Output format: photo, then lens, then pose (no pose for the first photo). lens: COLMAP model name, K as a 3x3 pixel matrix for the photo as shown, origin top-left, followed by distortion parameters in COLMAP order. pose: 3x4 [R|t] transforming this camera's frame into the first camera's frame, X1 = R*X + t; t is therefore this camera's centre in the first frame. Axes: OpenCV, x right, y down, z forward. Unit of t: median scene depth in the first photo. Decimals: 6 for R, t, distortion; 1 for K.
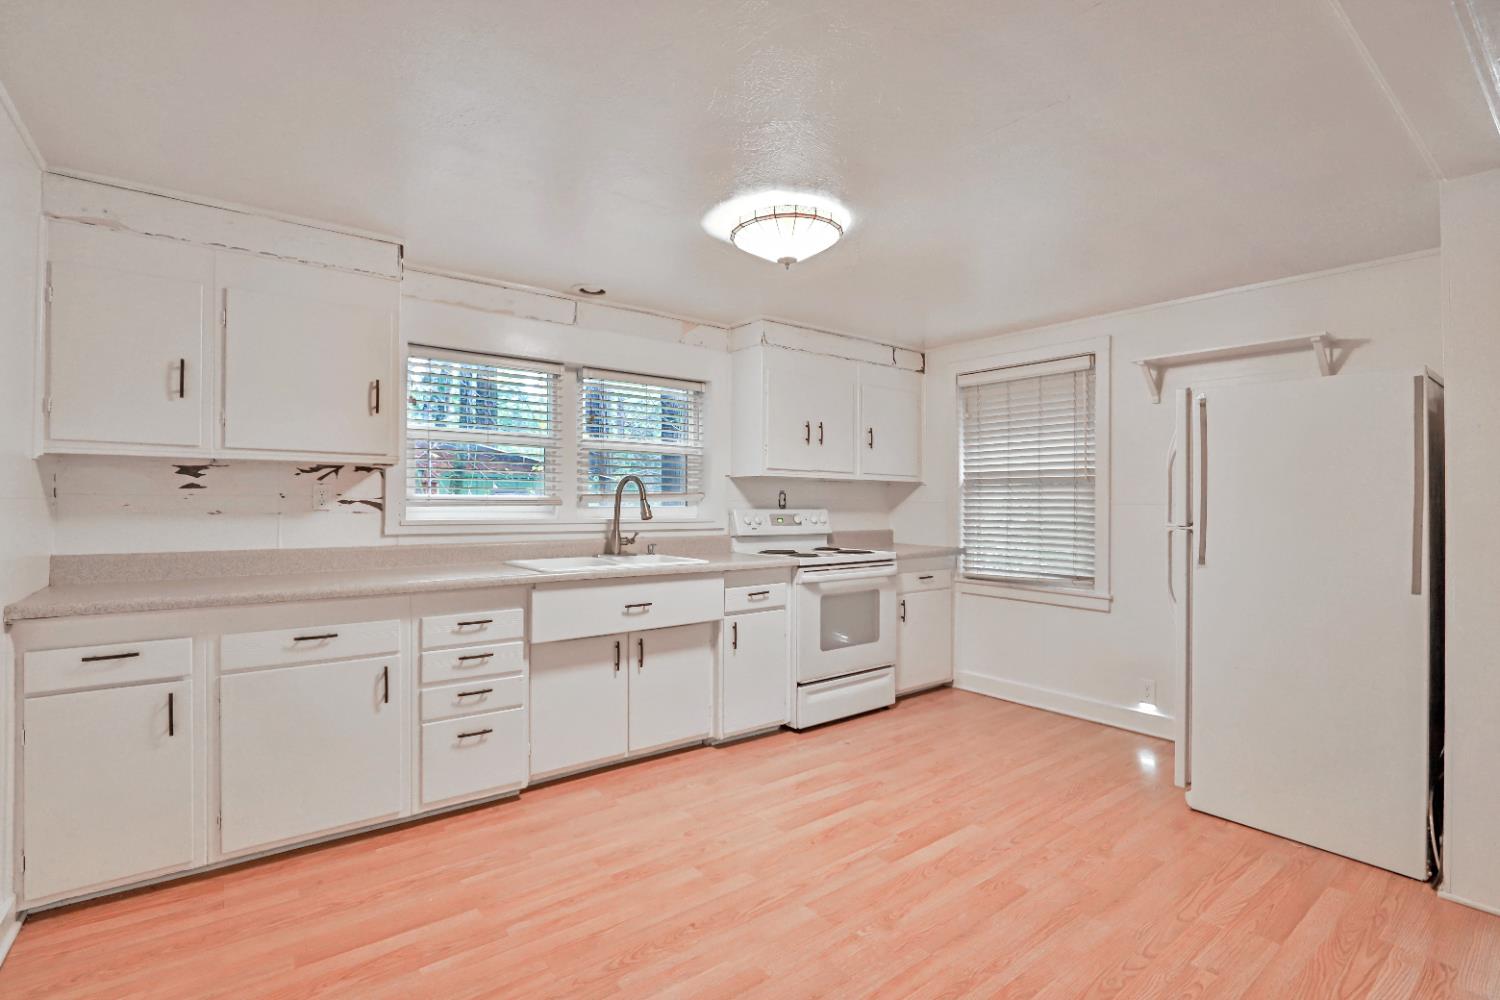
lens RADIAL K [[687.6, 0, 753.8], [0, 687.6, 493.3], [0, 0, 1]] dist [-0.018644, 0.001108]
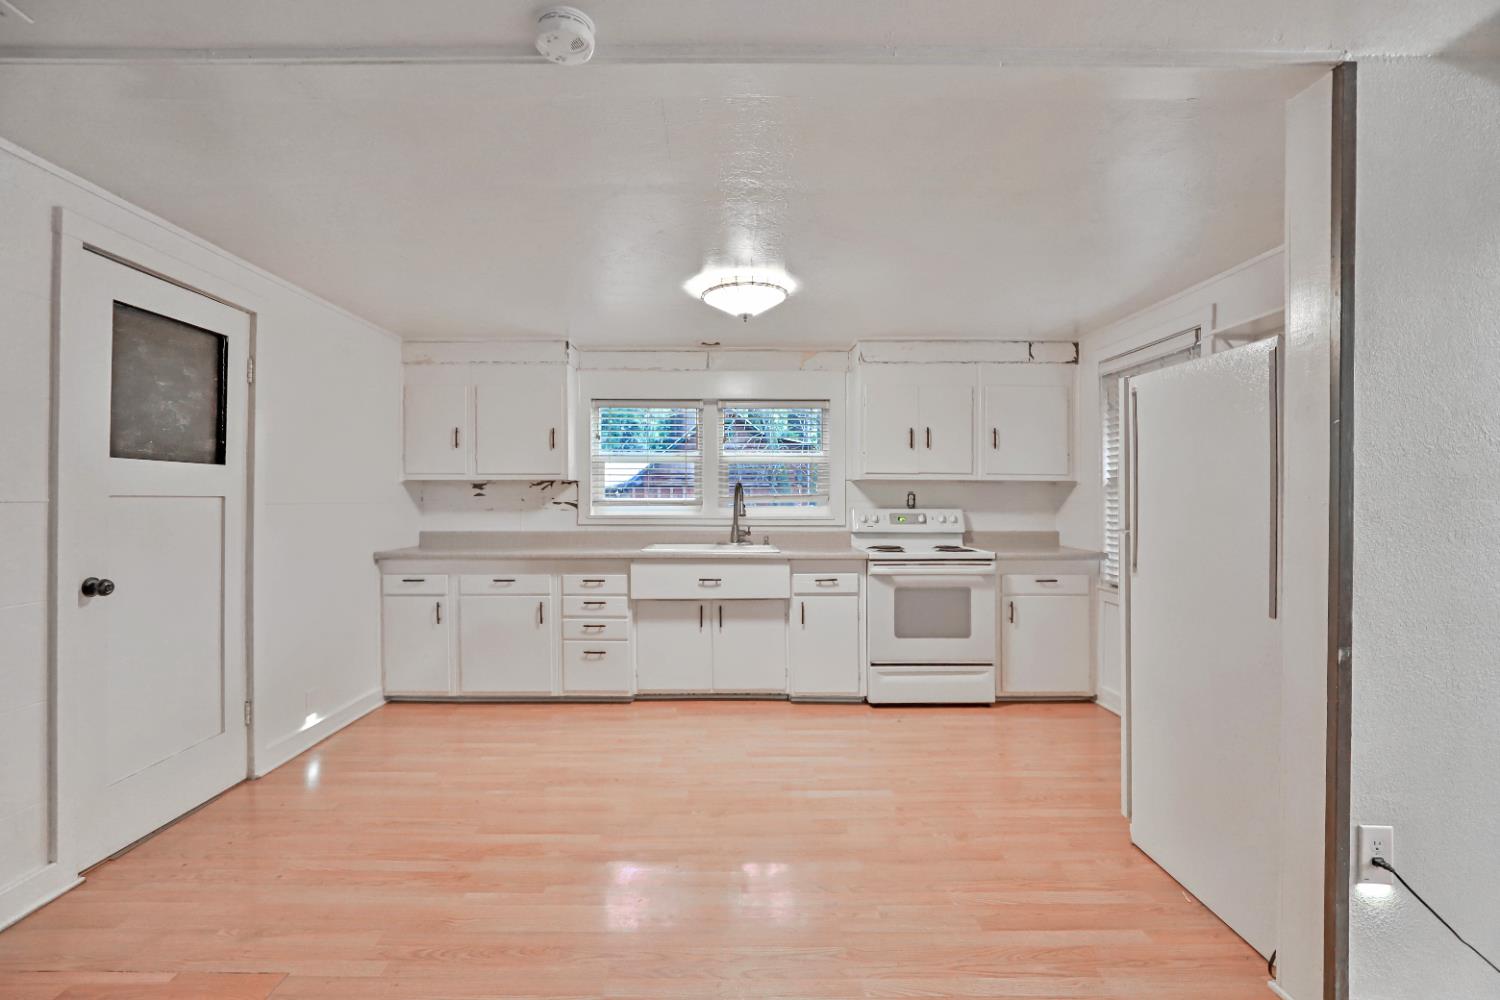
lens RADIAL K [[692.5, 0, 744.9], [0, 692.5, 505.4], [0, 0, 1]] dist [-0.000652, 0.000327]
pose [[0.797451, 0.001489, -0.603382, 0.639258], [0.010324, 0.999817, 0.016112, -0.003588], [0.603295, -0.019078, 0.797290, -0.032741]]
